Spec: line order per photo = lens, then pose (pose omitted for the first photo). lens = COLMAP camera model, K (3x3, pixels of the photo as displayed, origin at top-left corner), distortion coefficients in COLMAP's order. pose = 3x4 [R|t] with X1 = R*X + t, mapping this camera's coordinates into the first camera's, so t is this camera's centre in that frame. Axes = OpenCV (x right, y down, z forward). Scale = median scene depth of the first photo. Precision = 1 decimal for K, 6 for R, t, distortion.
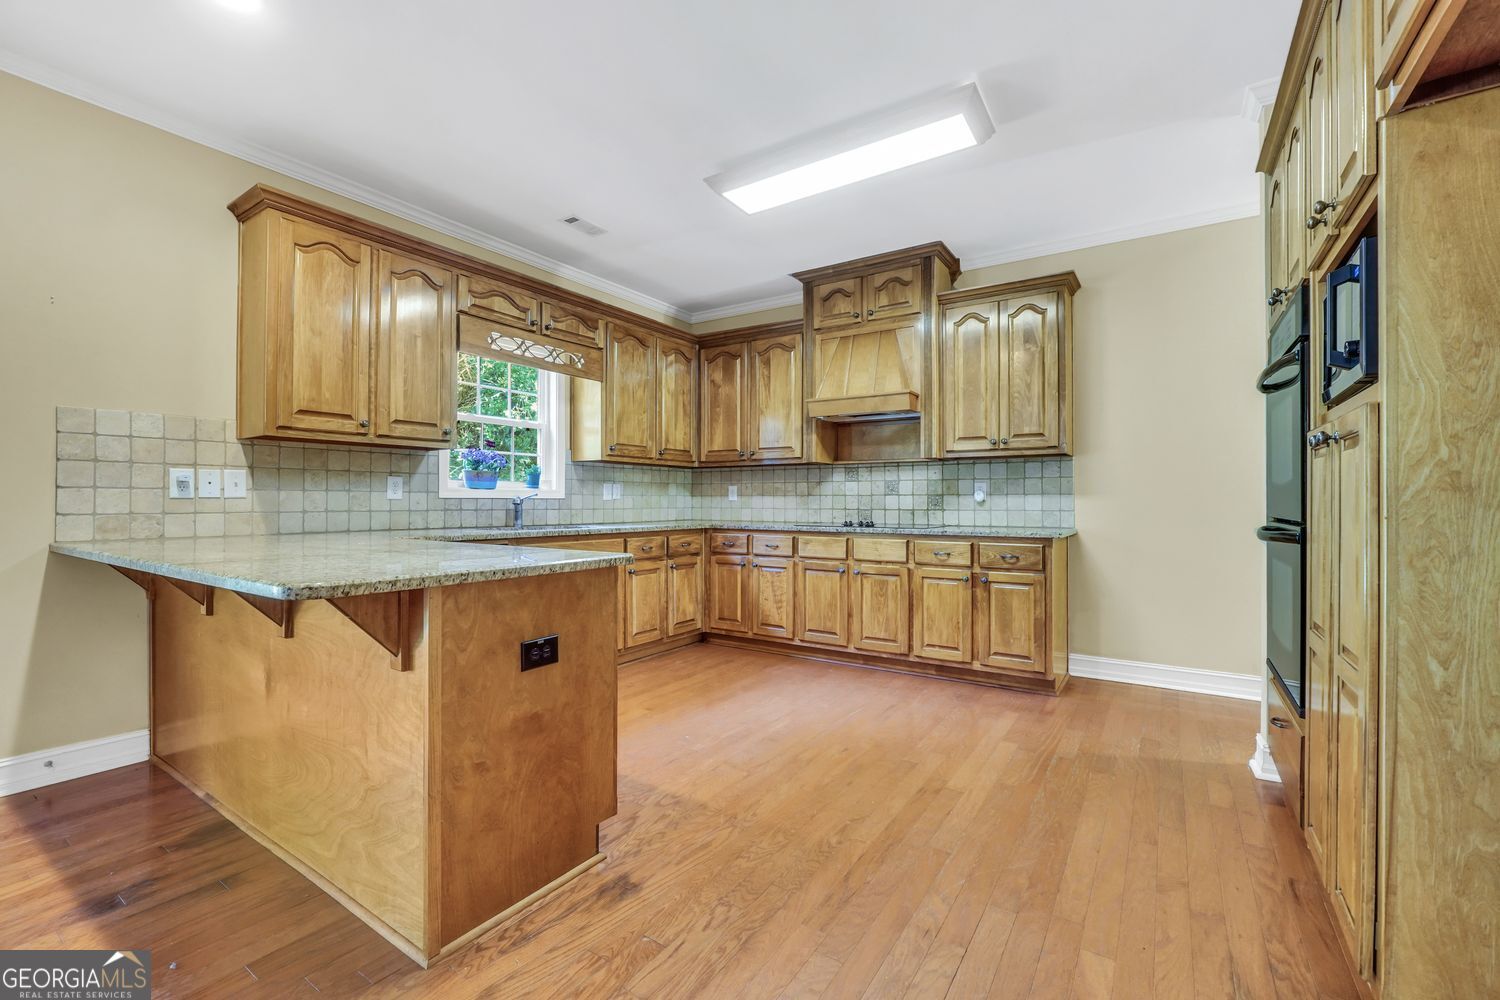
lens RADIAL K [[638.0, 0, 738.1], [0, 638.0, 499.7], [0, 0, 1]] dist [-0.017074, 0.007021]
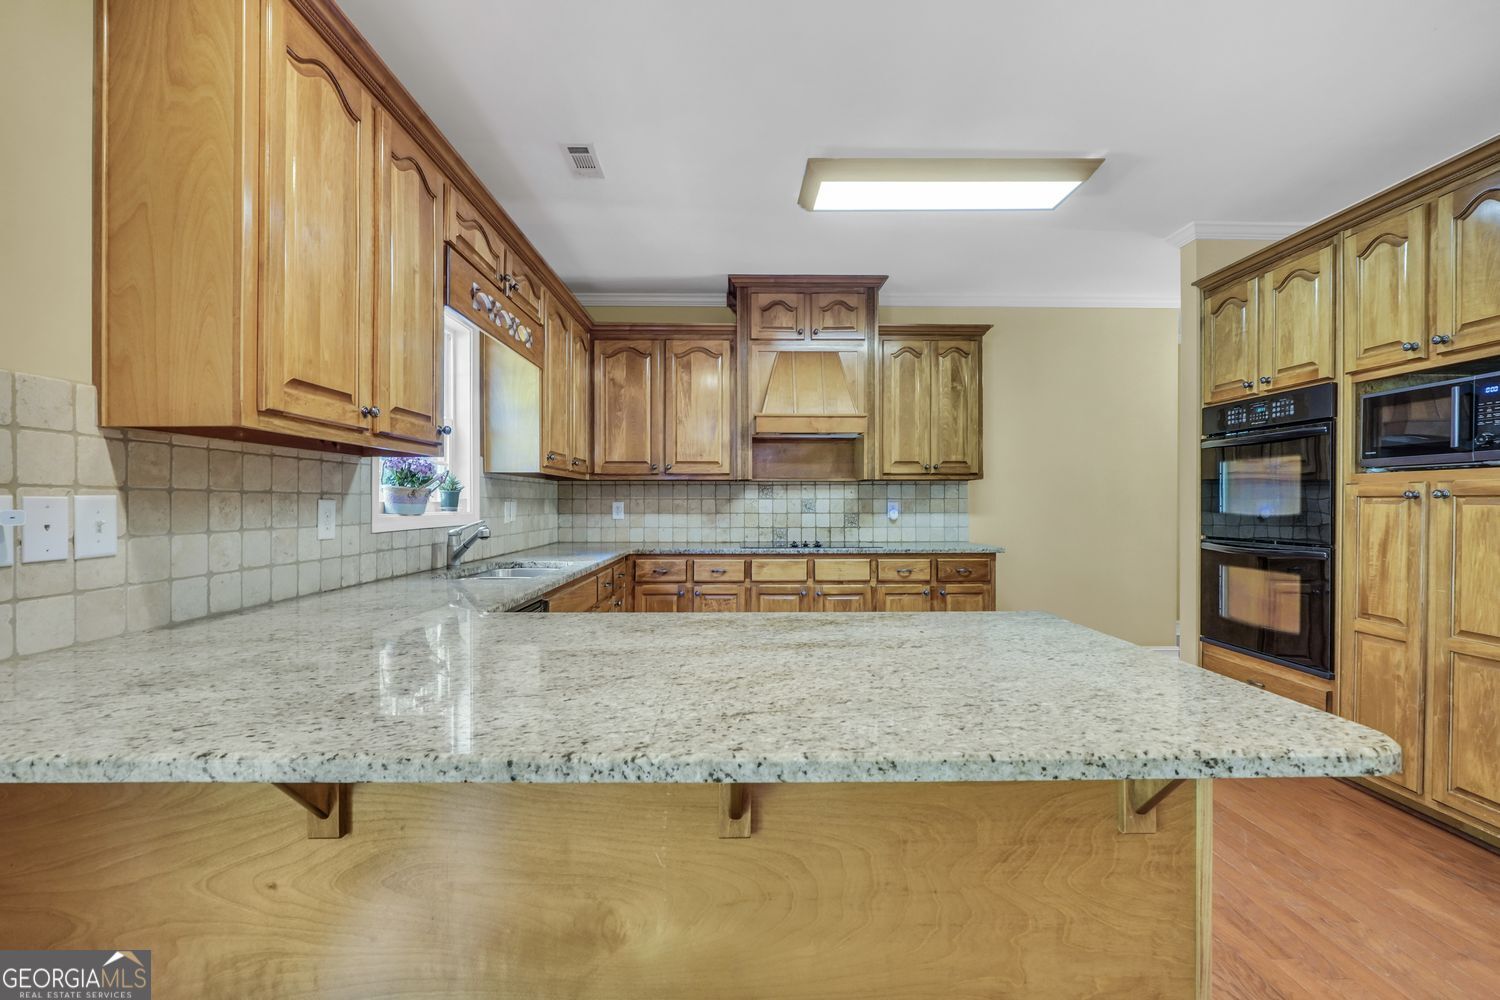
lens RADIAL K [[638.0, 0, 745.8], [0, 638.0, 502.4], [0, 0, 1]] dist [-0.017074, 0.007021]
pose [[0.818232, -0.001456, 0.574887, -0.495417], [0.000230, 0.999998, 0.002206, -0.031348], [-0.574889, -0.001673, 0.818230, 0.269861]]
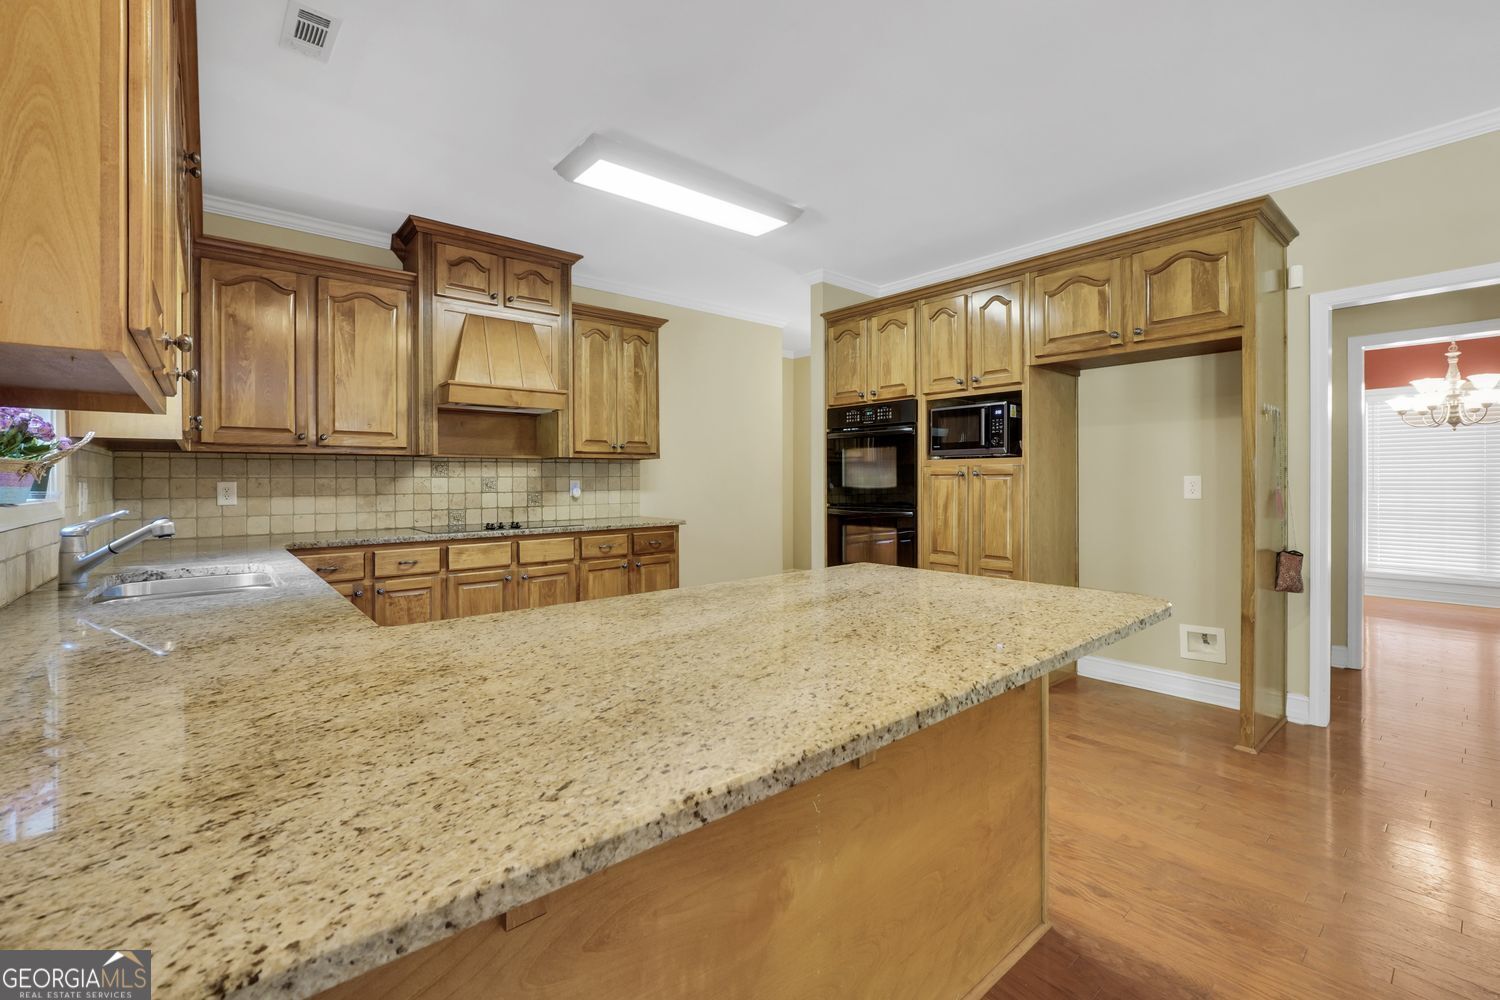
lens RADIAL K [[638.0, 0, 748.3], [0, 638.0, 480.2], [0, 0, 1]] dist [-0.017074, 0.007021]
pose [[0.260083, -0.004304, 0.965577, -0.658125], [0.004304, 0.999985, 0.003298, -0.031660], [-0.965577, 0.003299, 0.260097, 0.459302]]
